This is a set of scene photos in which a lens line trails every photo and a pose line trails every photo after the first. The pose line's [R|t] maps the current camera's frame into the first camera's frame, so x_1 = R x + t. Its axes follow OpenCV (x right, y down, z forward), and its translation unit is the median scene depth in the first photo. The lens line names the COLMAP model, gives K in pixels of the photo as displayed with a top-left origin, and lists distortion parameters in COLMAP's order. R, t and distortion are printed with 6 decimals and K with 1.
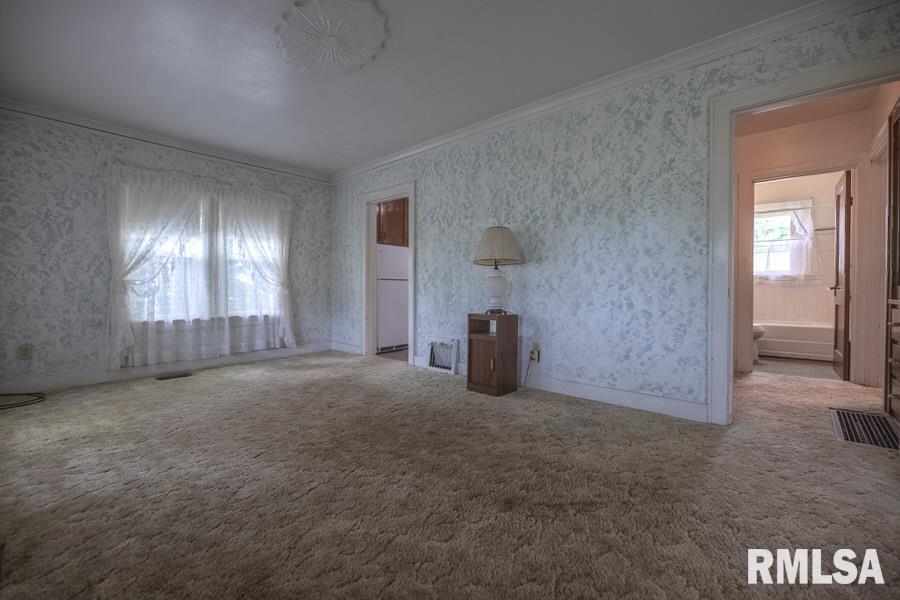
lens RADIAL K [[382.4, 0, 448.4], [0, 382.4, 293.5], [0, 0, 1]] dist [-0.002778, -0.000253]
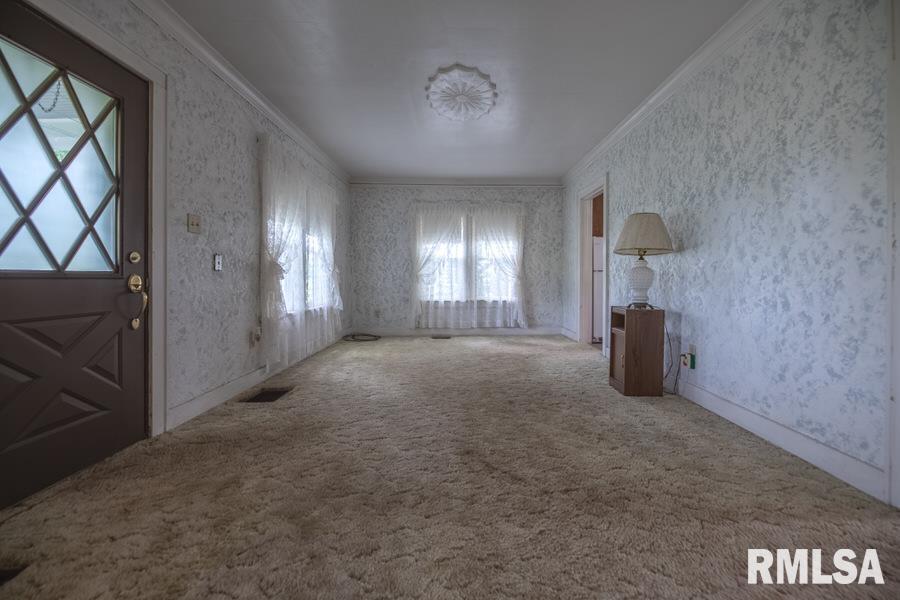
lens RADIAL K [[368.1, 0, 454.1], [0, 368.1, 282.6], [0, 0, 1]] dist [0.000837, -0.005144]
pose [[0.675643, 0.010122, -0.737159, 0.504060], [-0.013791, 0.999904, 0.001090, -0.002452], [0.737100, 0.009430, 0.675718, 0.077163]]
